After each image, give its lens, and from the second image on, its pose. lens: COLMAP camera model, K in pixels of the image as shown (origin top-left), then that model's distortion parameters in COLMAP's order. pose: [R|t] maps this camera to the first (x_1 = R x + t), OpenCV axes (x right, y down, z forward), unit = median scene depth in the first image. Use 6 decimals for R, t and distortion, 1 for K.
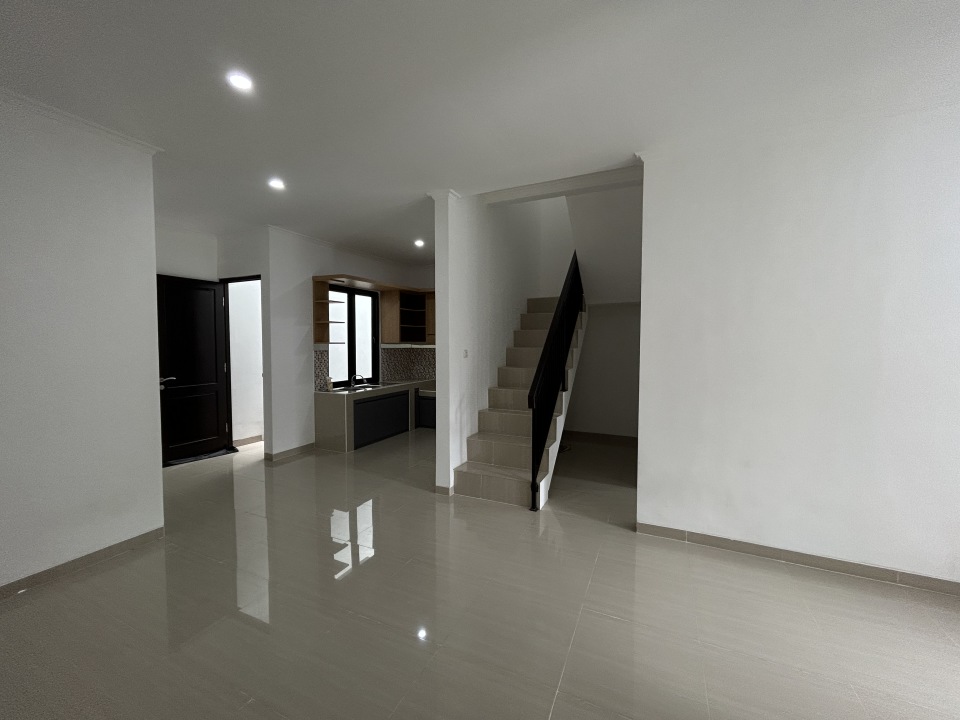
lens RADIAL K [[390.7, 0, 478.3], [0, 390.7, 358.2], [0, 0, 1]] dist [0.000389, 0.000672]
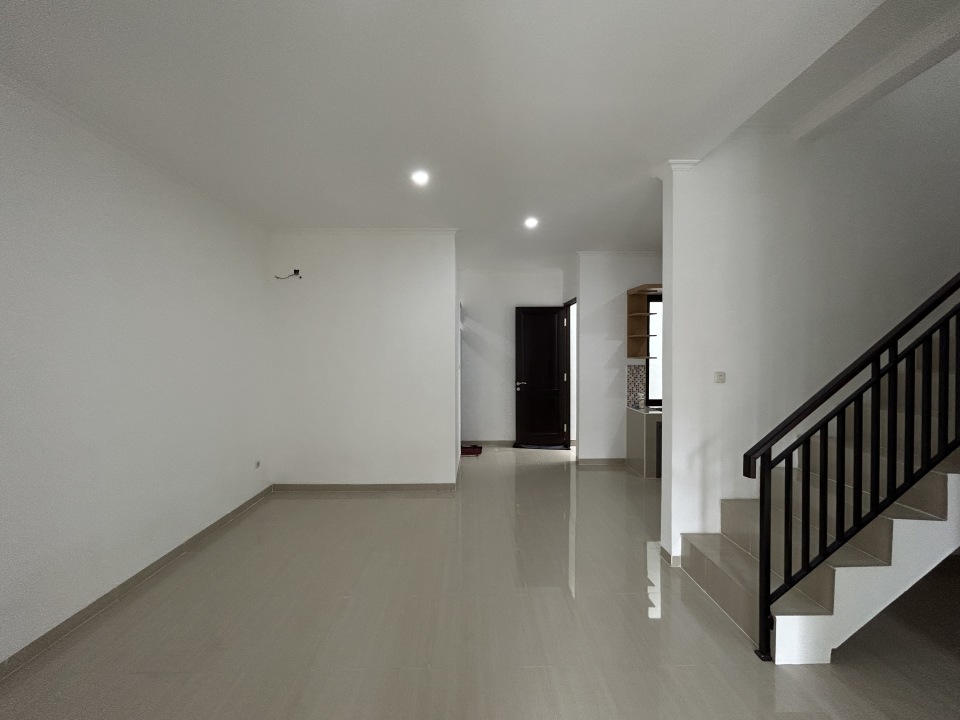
lens RADIAL K [[390.7, 0, 478.3], [0, 390.7, 358.2], [0, 0, 1]] dist [0.000389, 0.000672]
pose [[0.445265, 0.012415, -0.895313, 0.297695], [-0.034005, 0.999417, -0.003053, -0.021508], [0.894753, 0.031805, 0.445428, 0.226274]]
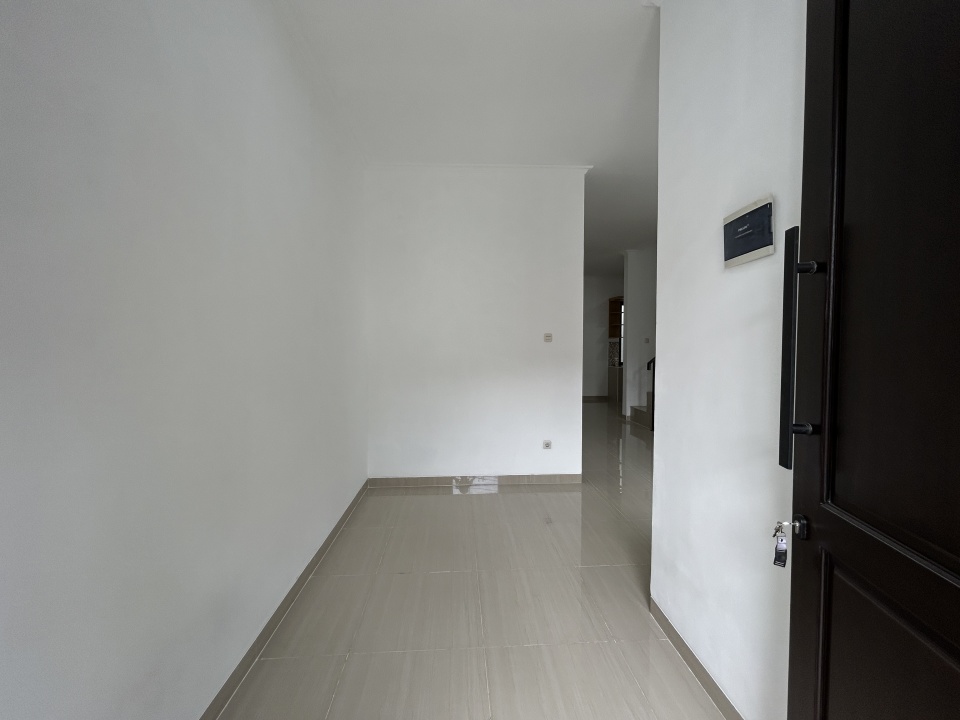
lens RADIAL K [[387.0, 0, 480.0], [0, 387.0, 360.0], [0, 0, 1]] dist [0.001387, 0.000549]
pose [[0.484061, 0.032306, -0.874438, 0.795588], [-0.033948, 0.999259, 0.018125, 0.048455], [0.874375, 0.020912, 0.484799, -0.311222]]
